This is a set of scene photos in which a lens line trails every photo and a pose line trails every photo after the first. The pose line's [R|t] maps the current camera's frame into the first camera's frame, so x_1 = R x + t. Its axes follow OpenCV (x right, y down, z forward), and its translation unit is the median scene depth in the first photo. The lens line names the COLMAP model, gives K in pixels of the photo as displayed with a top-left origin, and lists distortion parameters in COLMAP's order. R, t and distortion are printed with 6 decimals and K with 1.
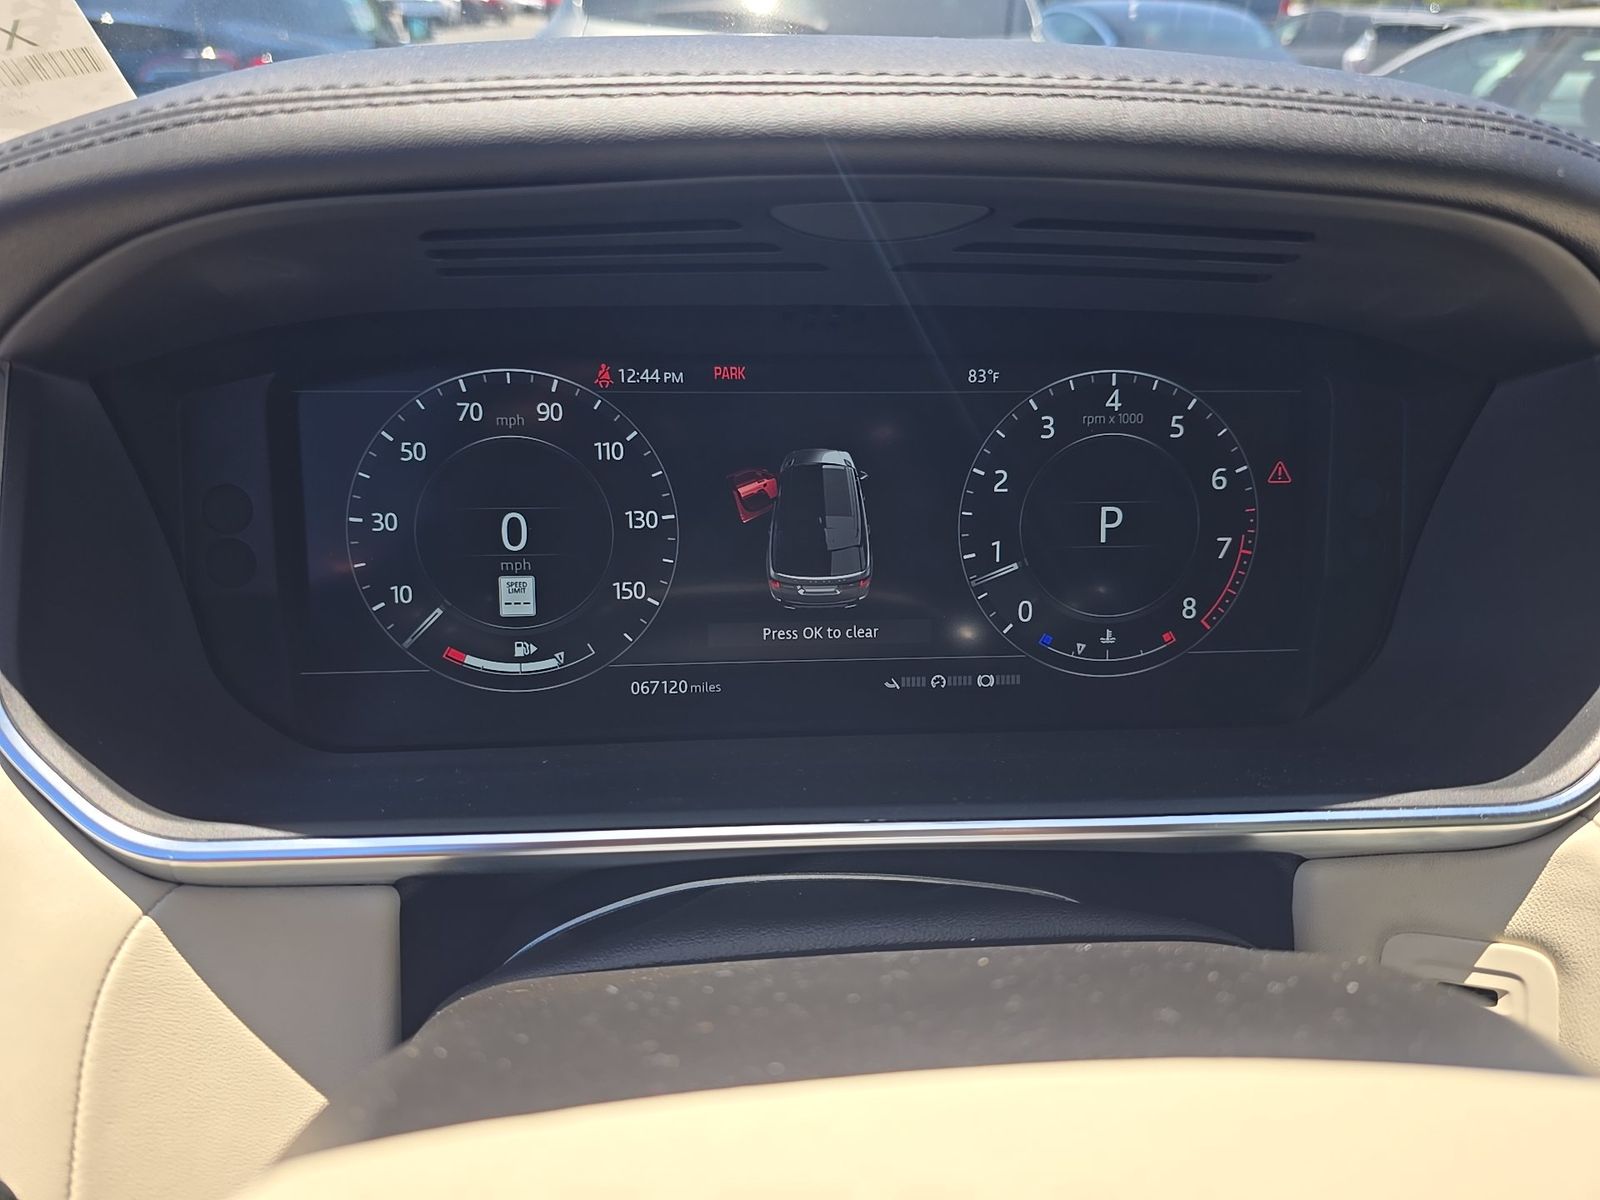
lens RADIAL K [[1143.4, 0, 800.0], [0, 1143.4, 600.0], [0, 0, 1]] dist [0.034403, -0.047246]
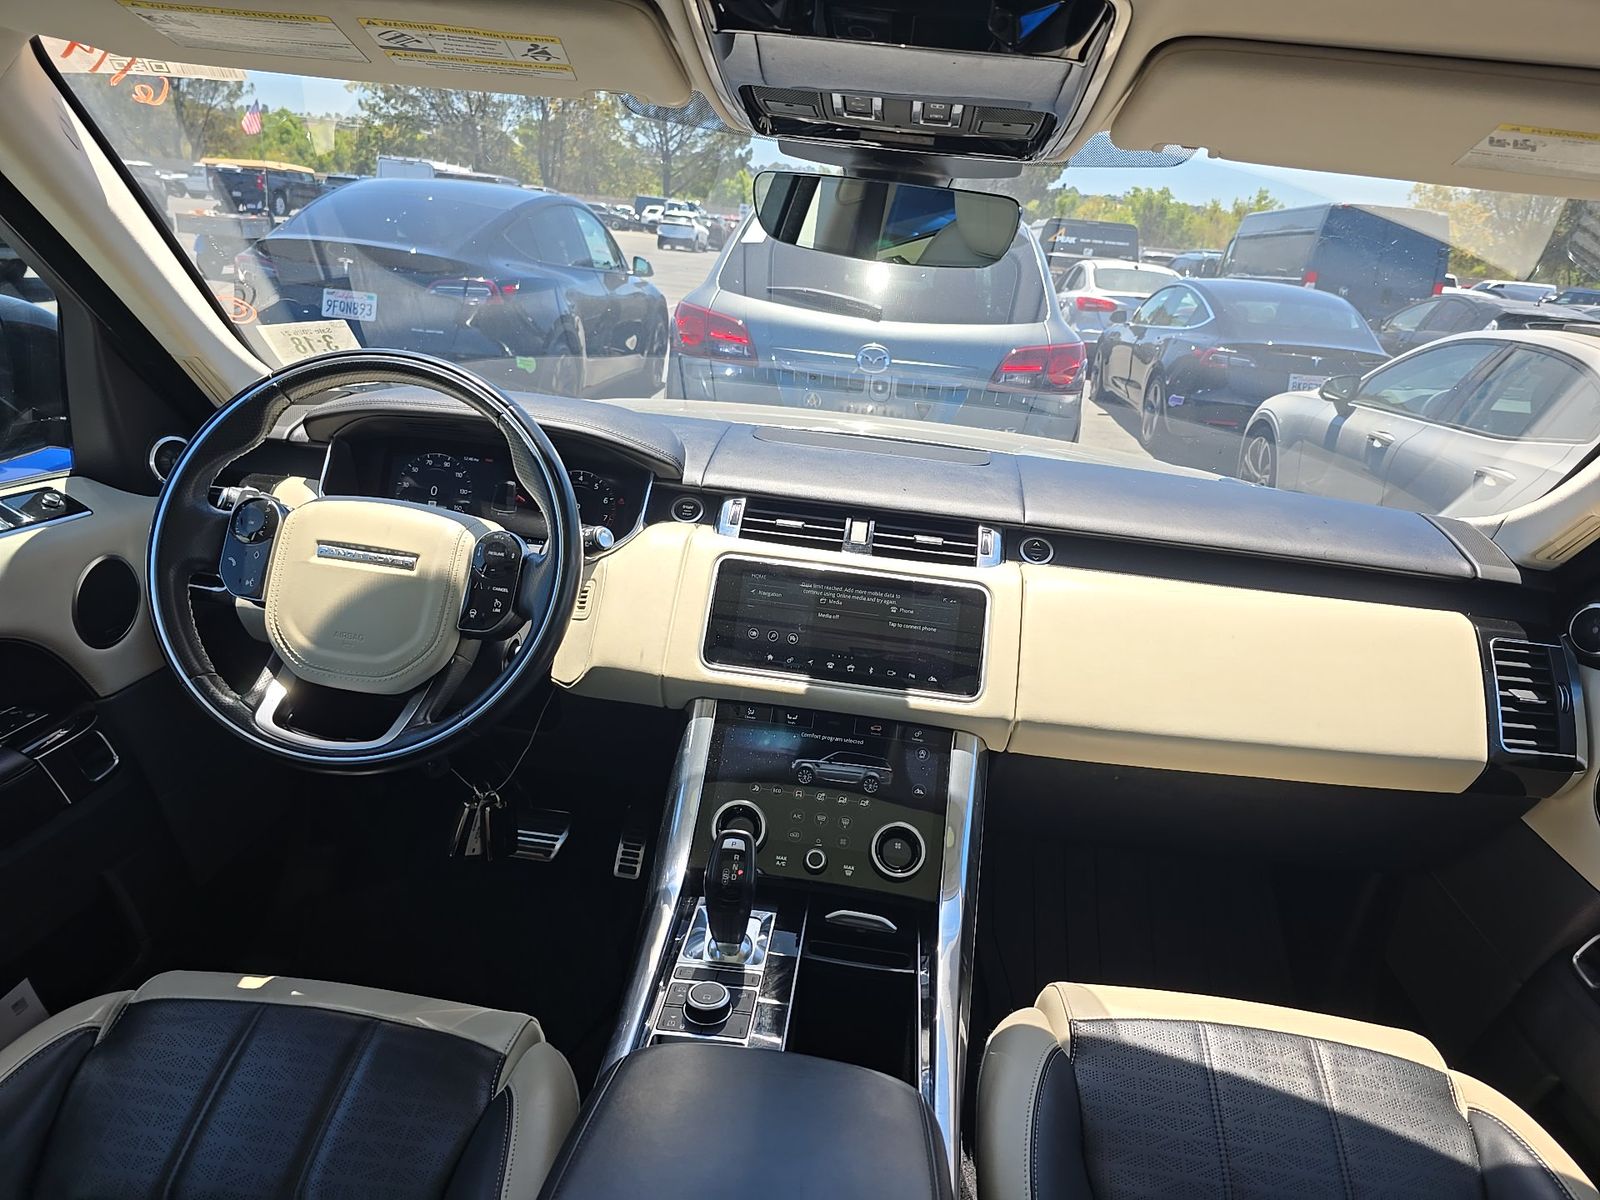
lens RADIAL K [[1143.4, 0, 800.0], [0, 1143.4, 600.0], [0, 0, 1]] dist [0.034403, -0.047246]
pose [[0.977224, 0.124342, -0.171966, 1.842824], [-0.151443, 0.976288, -0.154683, 0.781560], [0.148655, 0.177203, 0.972883, -2.839889]]
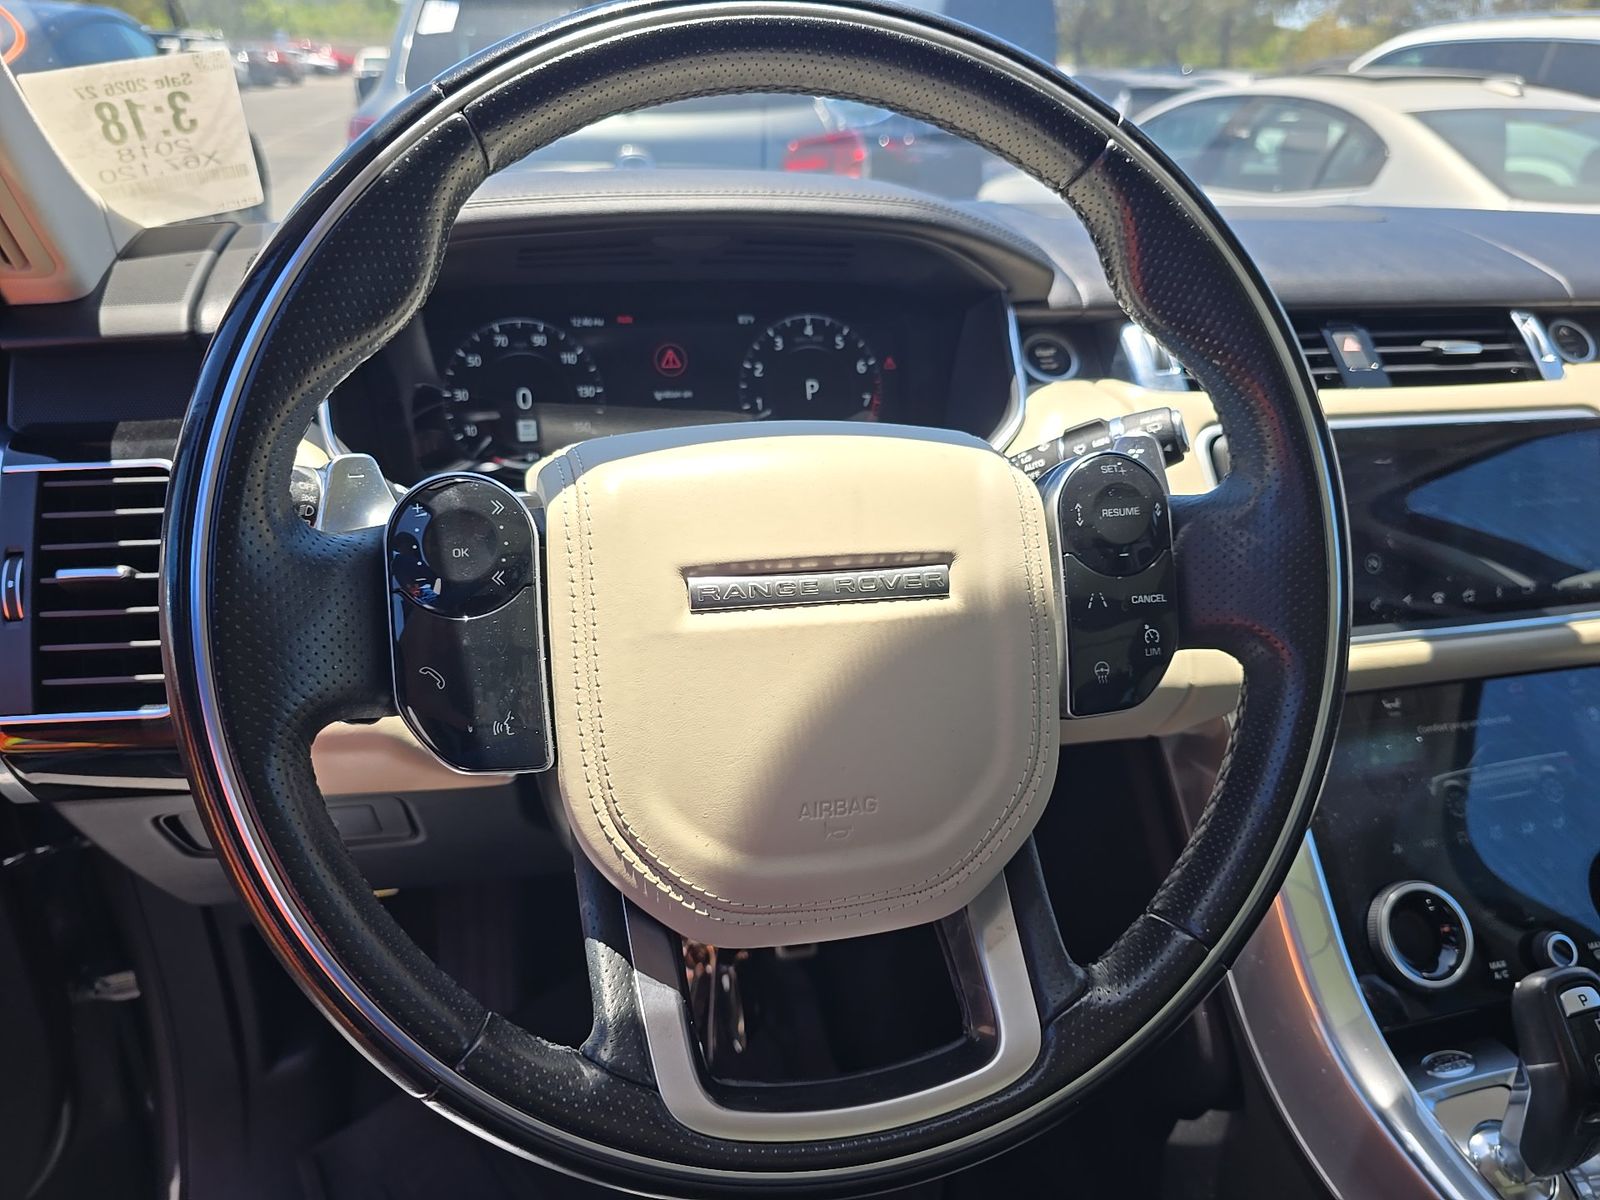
lens RADIAL K [[1143.4, 0, 800.0], [0, 1143.4, 600.0], [0, 0, 1]] dist [0.034403, -0.047246]
pose [[0.987183, -0.064405, 0.146022, -0.083799], [0.070343, 0.996878, -0.035868, 0.409102], [-0.143256, 0.045680, 0.988631, -1.093862]]
